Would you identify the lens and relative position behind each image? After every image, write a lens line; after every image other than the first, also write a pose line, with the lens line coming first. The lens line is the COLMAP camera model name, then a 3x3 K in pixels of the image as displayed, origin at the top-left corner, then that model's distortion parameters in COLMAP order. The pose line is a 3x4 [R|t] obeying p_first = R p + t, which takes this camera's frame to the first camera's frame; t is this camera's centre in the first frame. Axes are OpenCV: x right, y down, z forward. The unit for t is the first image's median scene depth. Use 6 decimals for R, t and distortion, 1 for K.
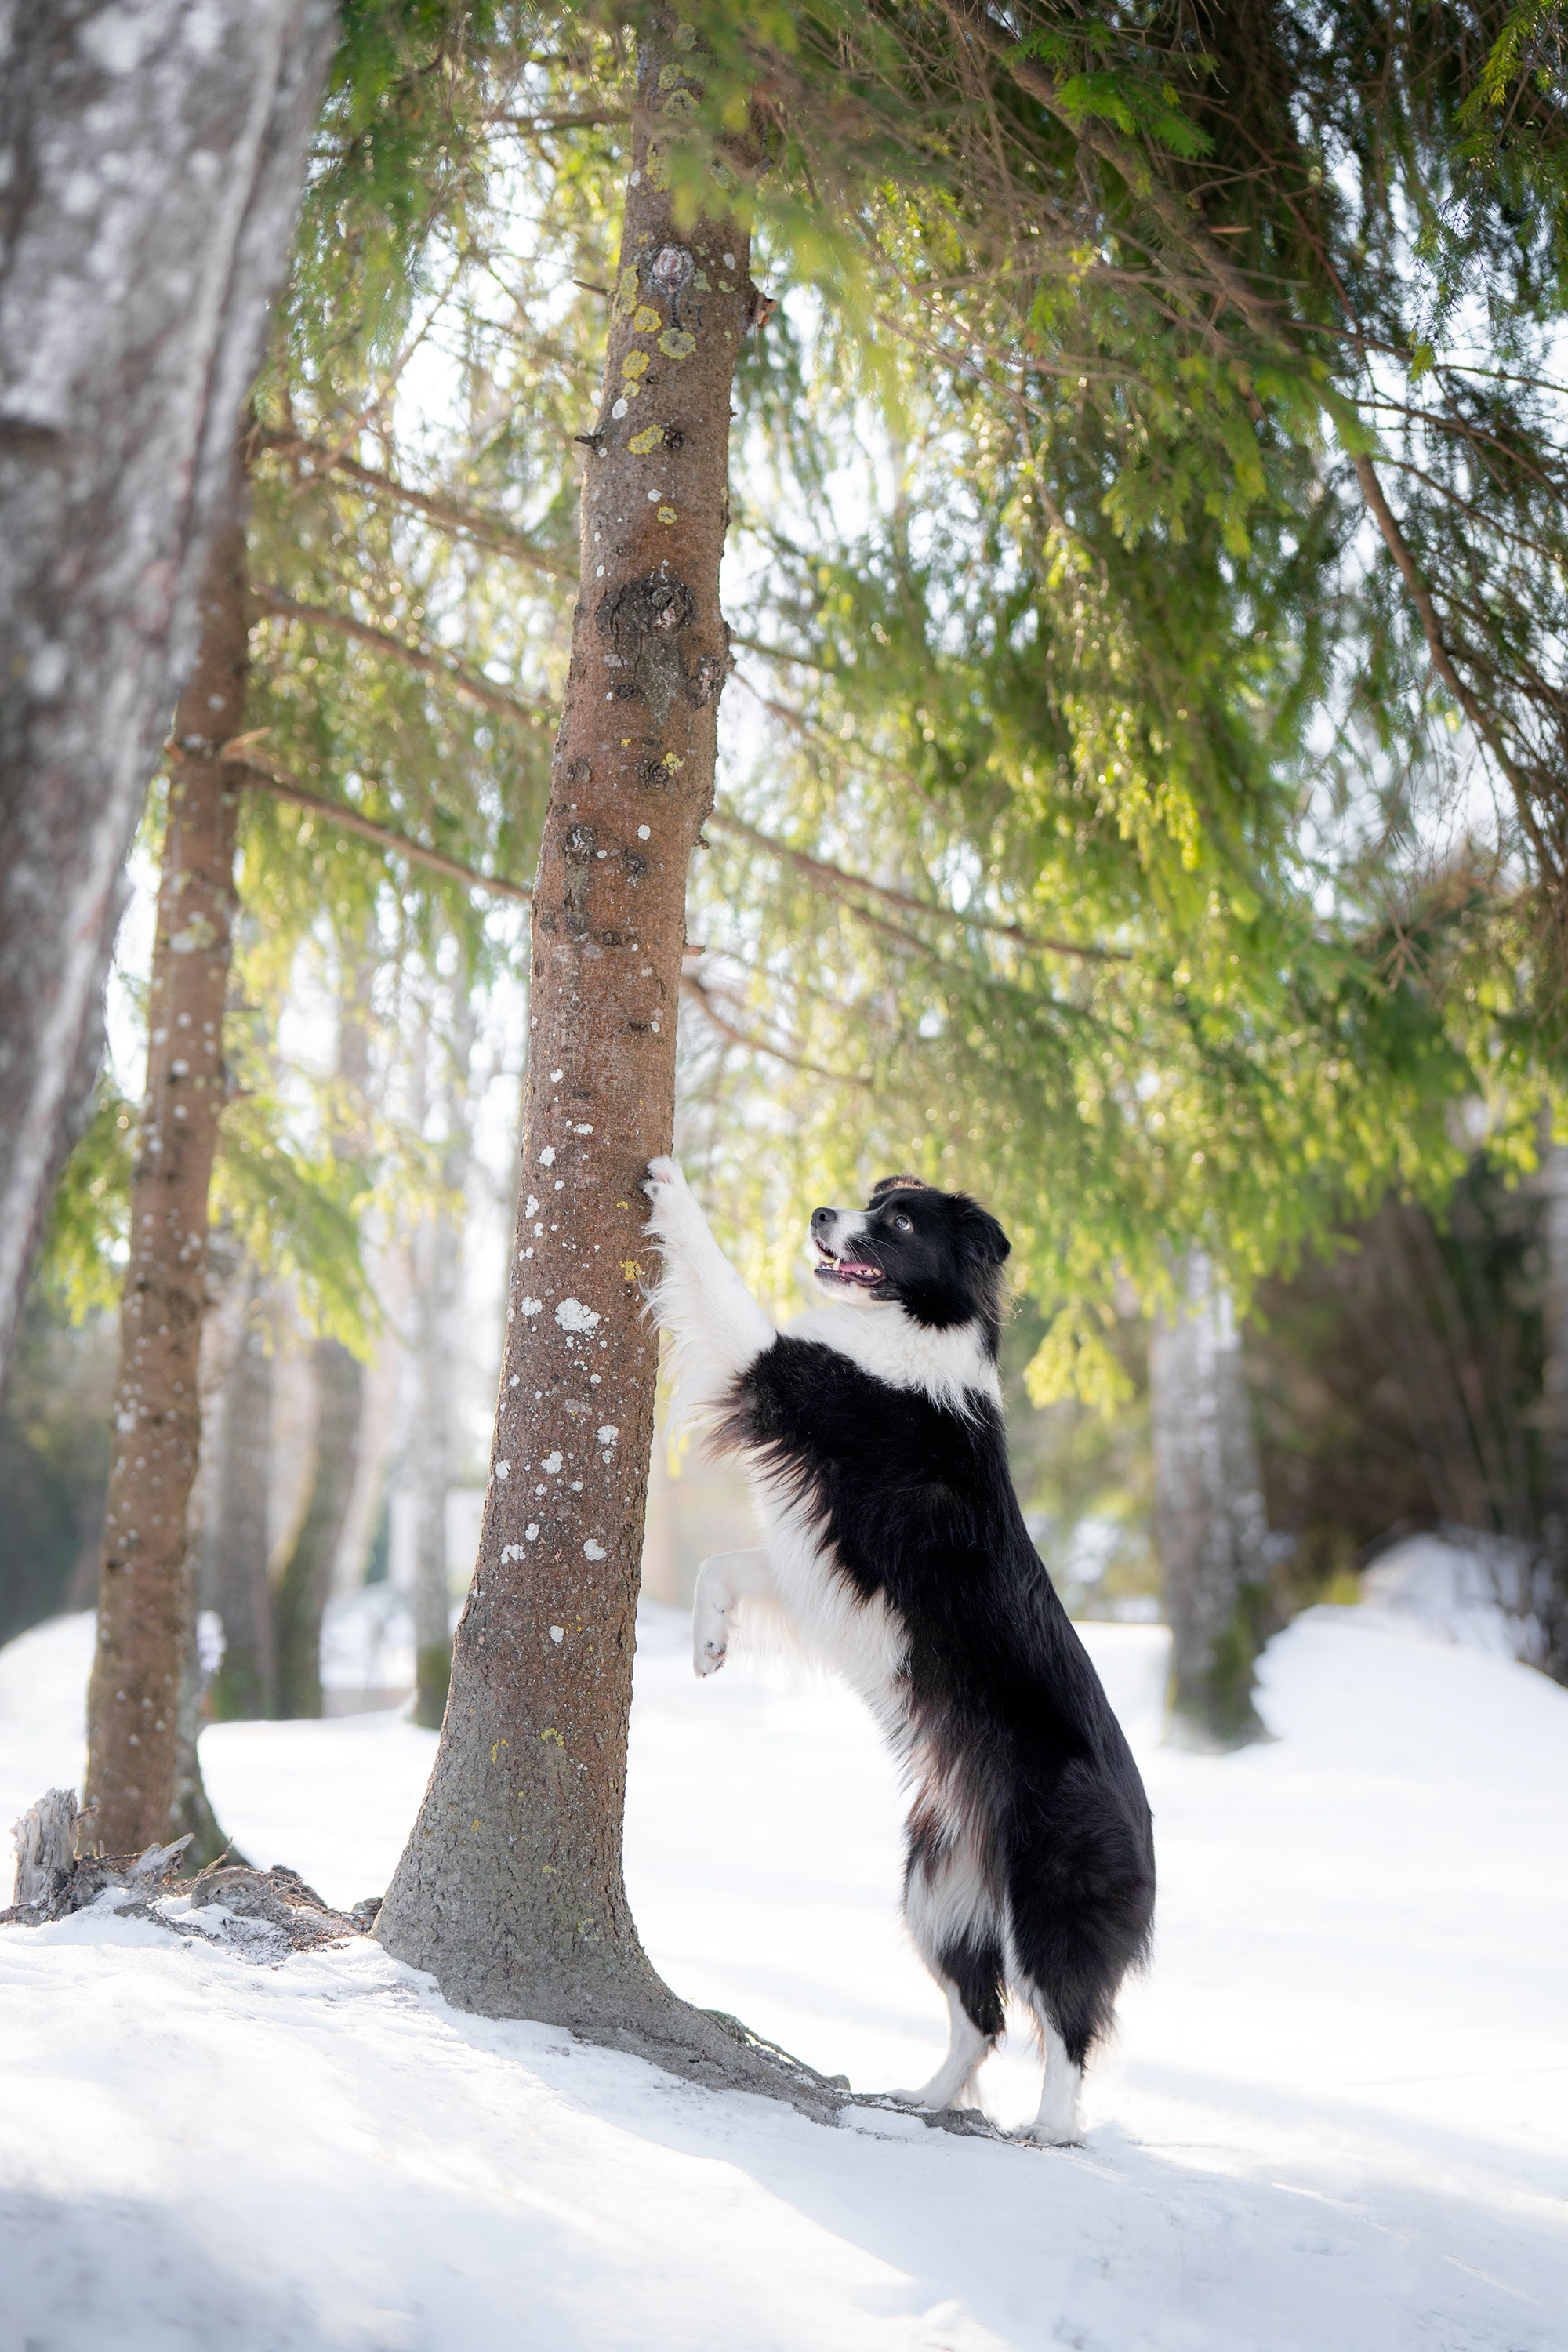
lens RADIAL K [[3794.2, 0, 787.5], [0, 3794.2, 1108.4], [0, 0, 1]] dist [-0.122919, 1.589394]
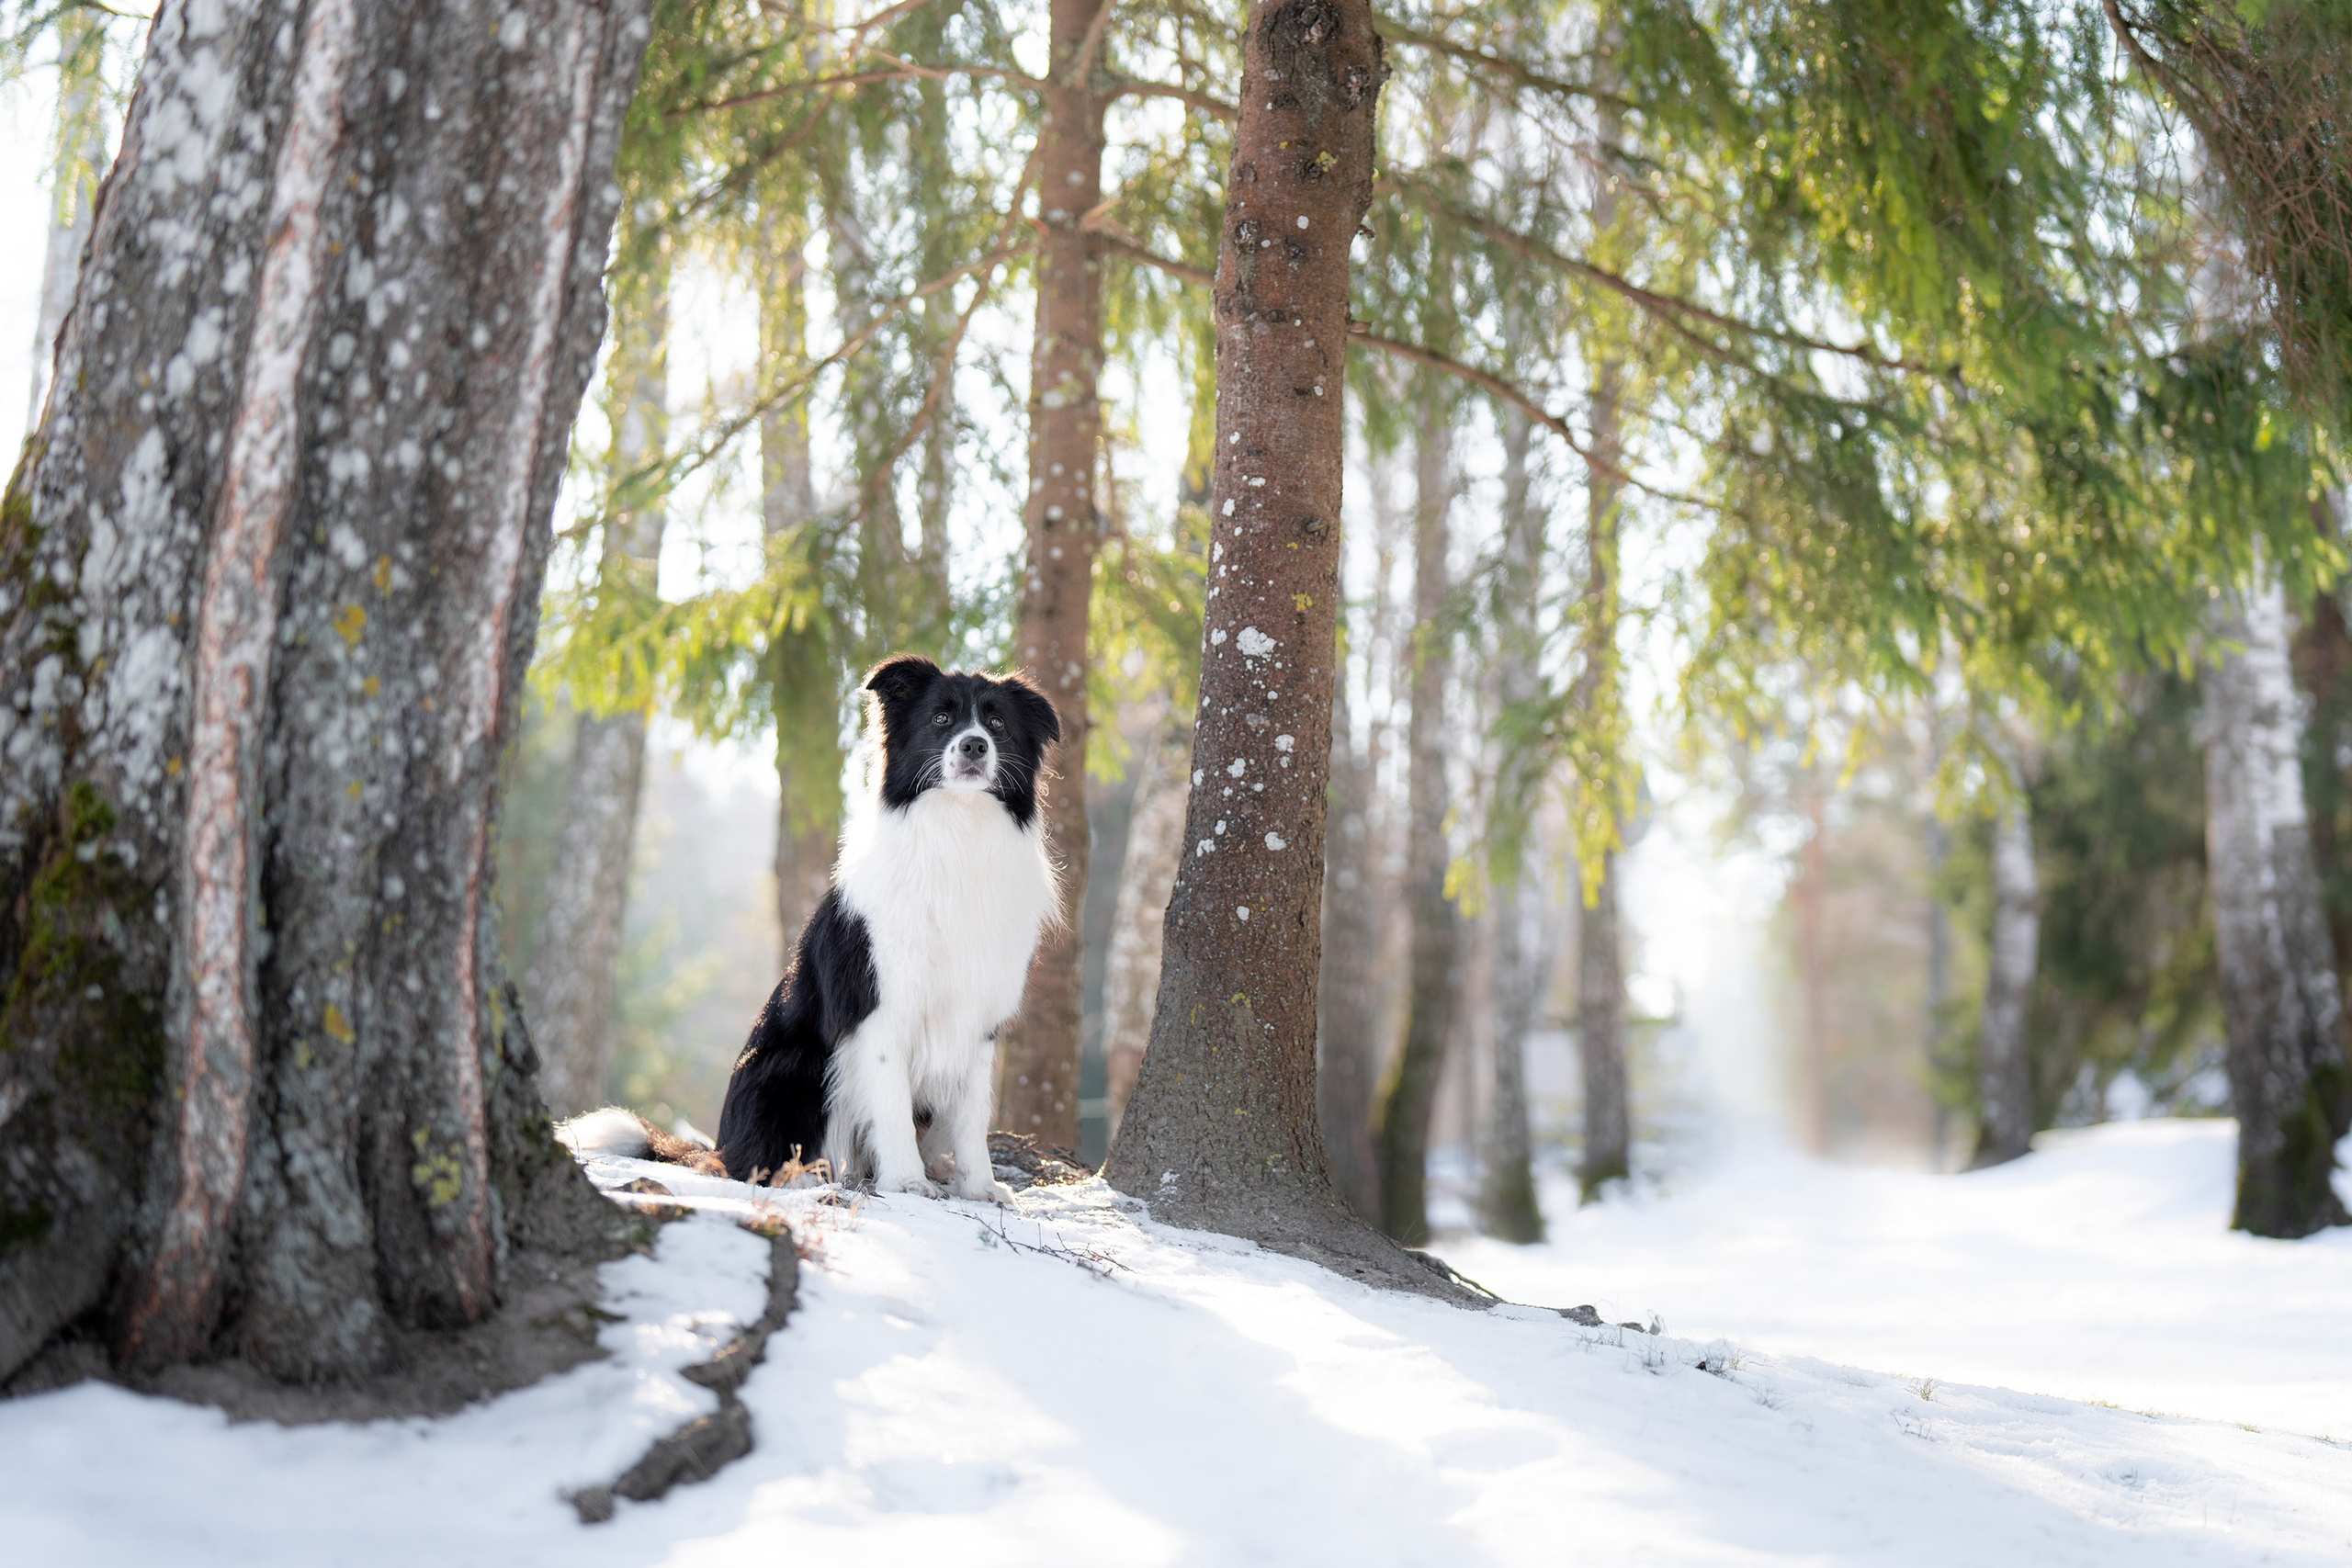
lens RADIAL K [[3948.7, 0, 1176.0], [0, 3948.7, 784.0], [0, 0, 1]] dist [-0.023612, 0.037470]
pose [[0.978962, -0.041049, -0.199869, 0.158539], [0.046605, 0.998645, 0.023167, 0.068315], [0.198647, -0.031995, 0.979549, -0.184814]]
